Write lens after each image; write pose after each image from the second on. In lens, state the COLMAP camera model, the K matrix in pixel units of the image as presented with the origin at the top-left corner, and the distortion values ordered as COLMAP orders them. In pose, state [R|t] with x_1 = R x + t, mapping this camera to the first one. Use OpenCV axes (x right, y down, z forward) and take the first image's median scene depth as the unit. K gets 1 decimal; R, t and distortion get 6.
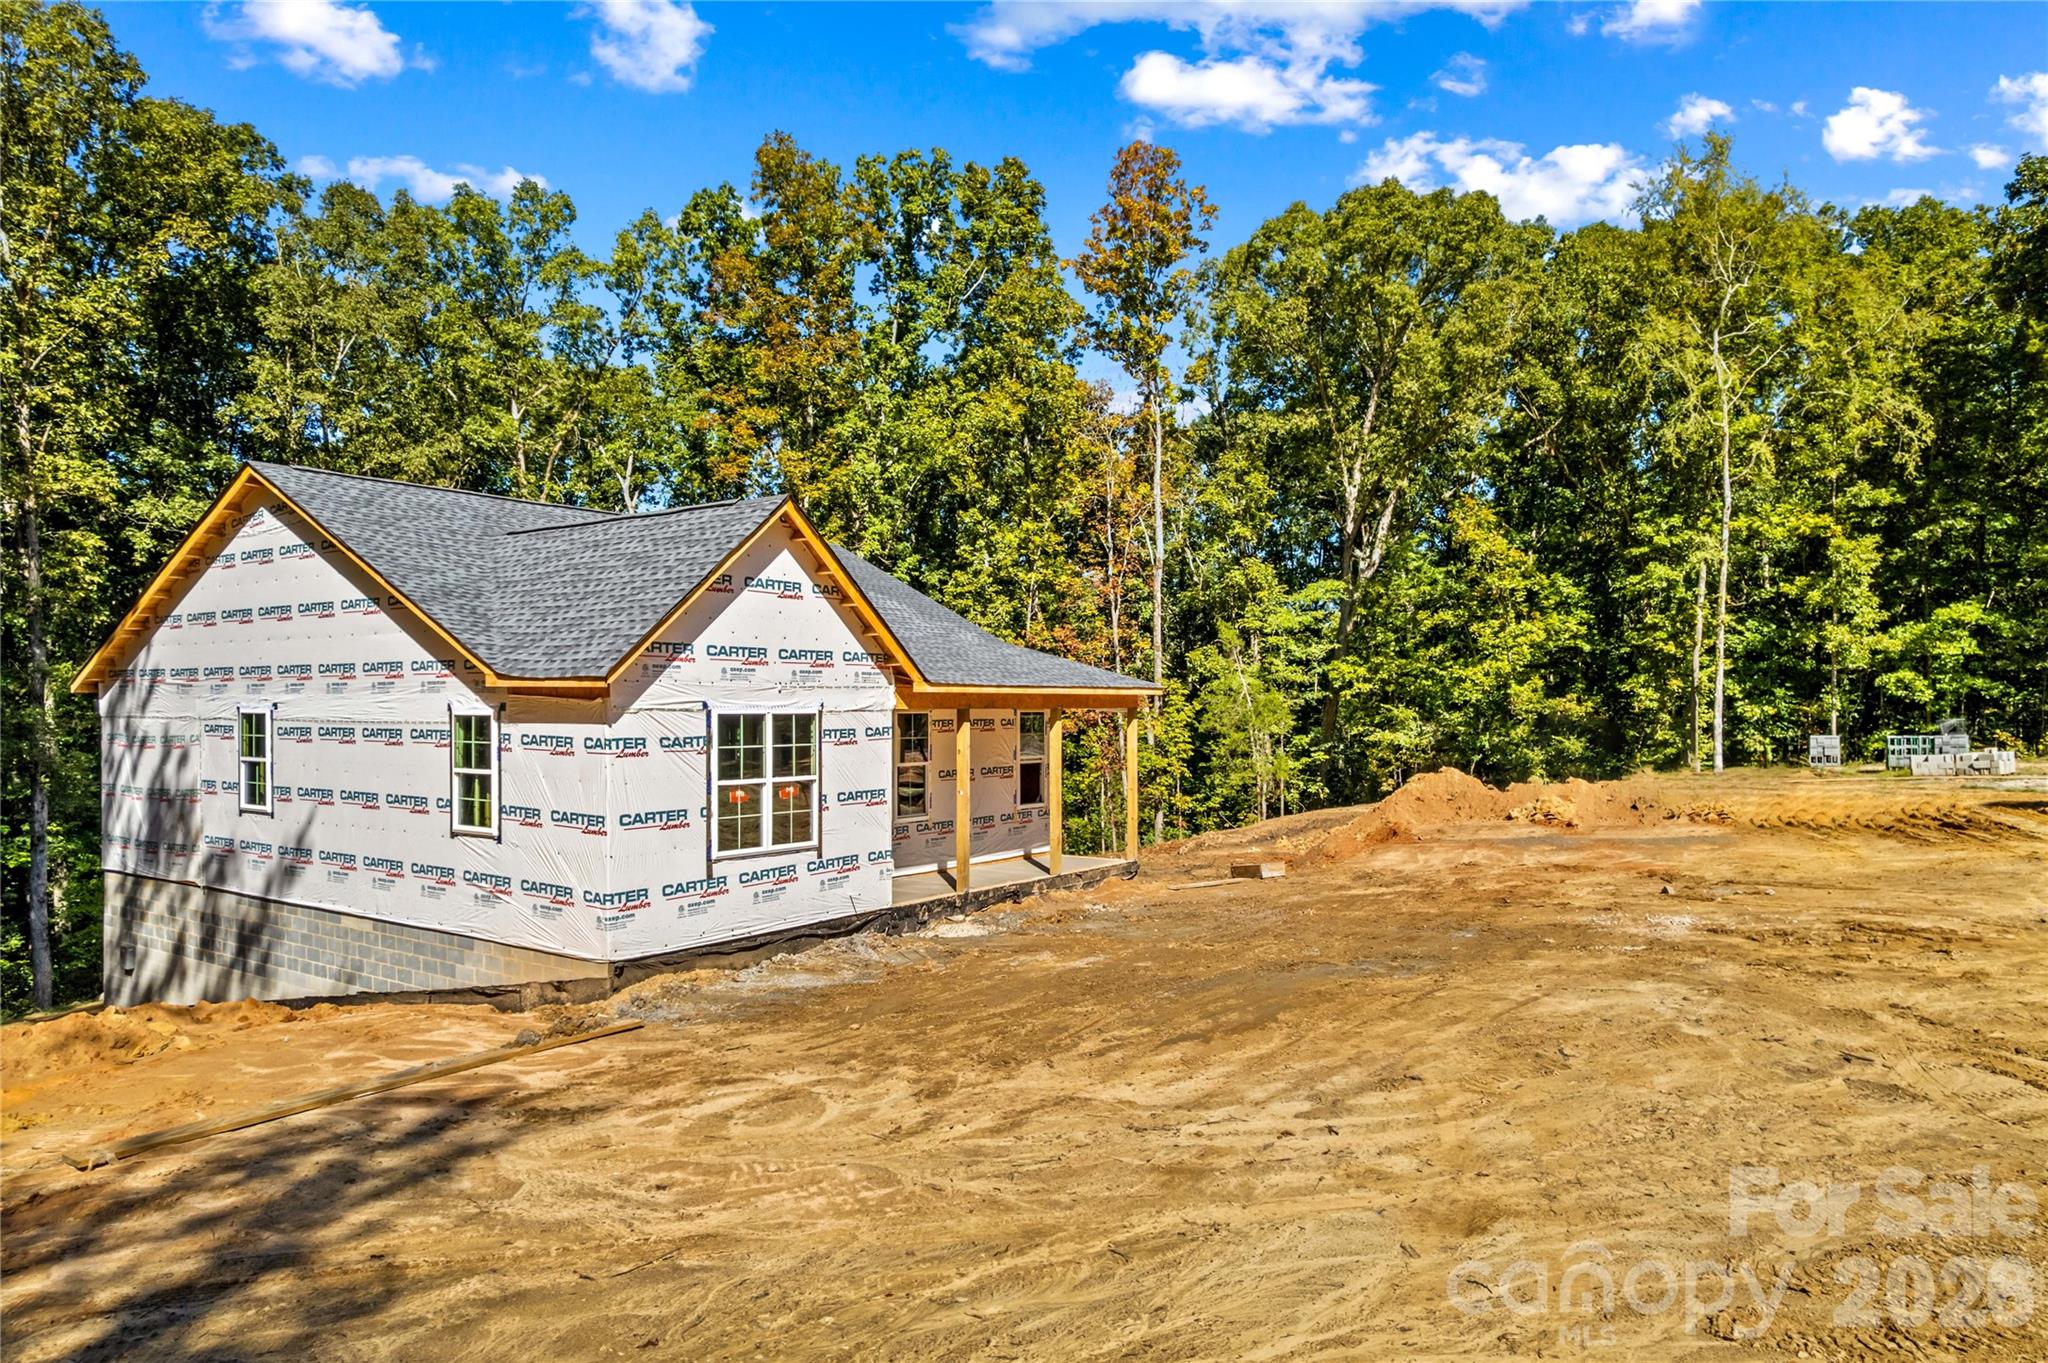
lens RADIAL K [[1345.6, 0, 1025.1], [0, 1345.6, 744.3], [0, 0, 1]] dist [-0.093096, 0.082875]
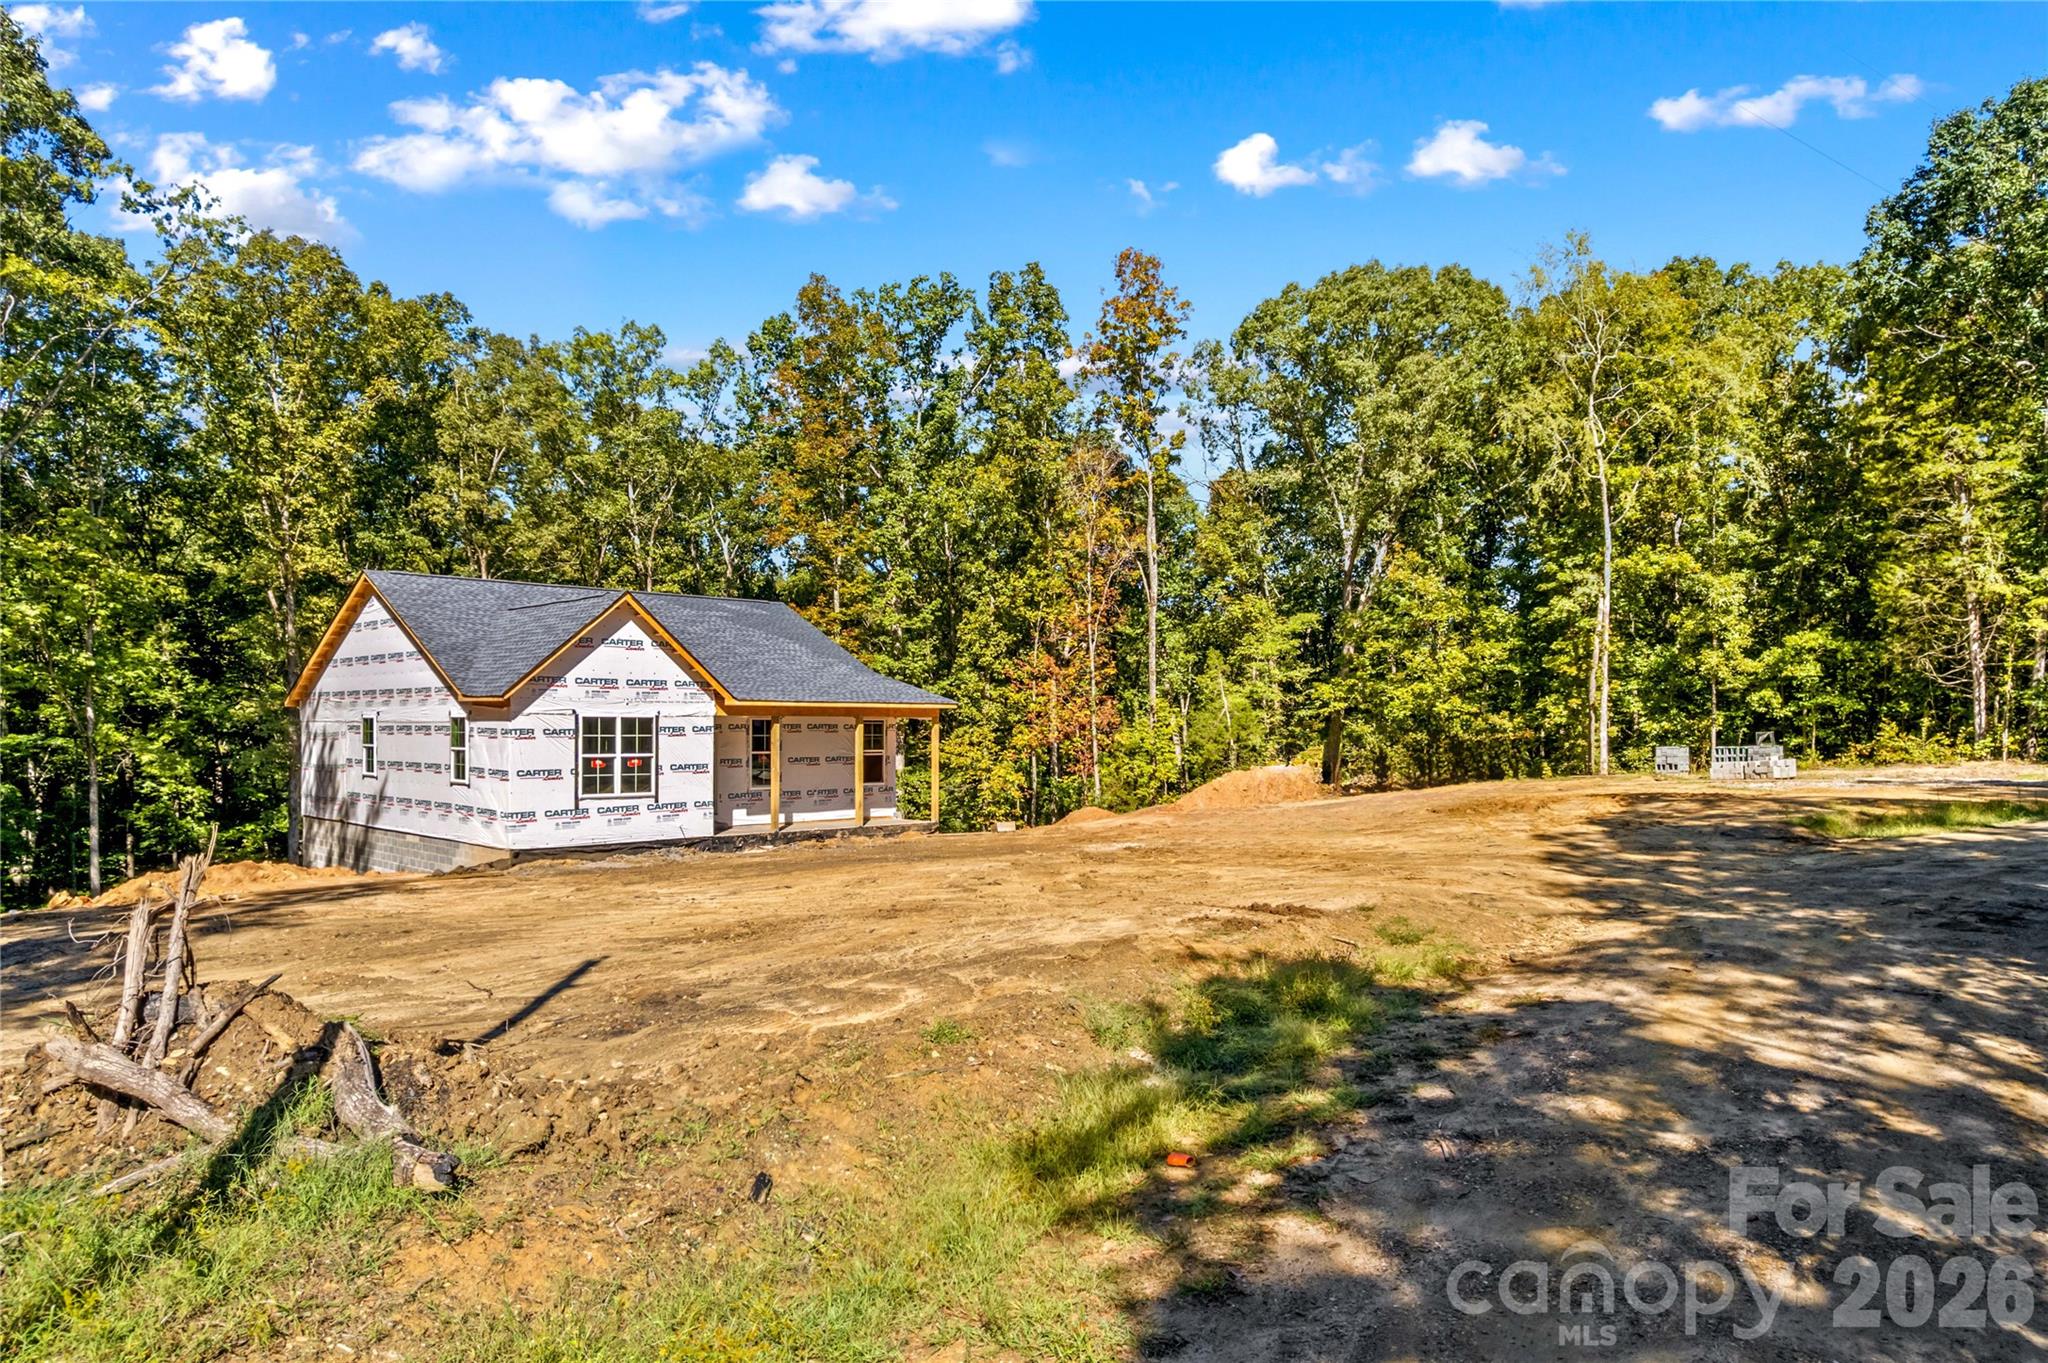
lens RADIAL K [[1352.4, 0, 1024.3], [0, 1352.4, 770.1], [0, 0, 1]] dist [-0.090638, 0.077026]
pose [[0.983966, 0.007970, -0.178178, 0.547604], [-0.007574, 0.999967, 0.002899, 0.032083], [0.178195, -0.001503, 0.983994, -0.529815]]
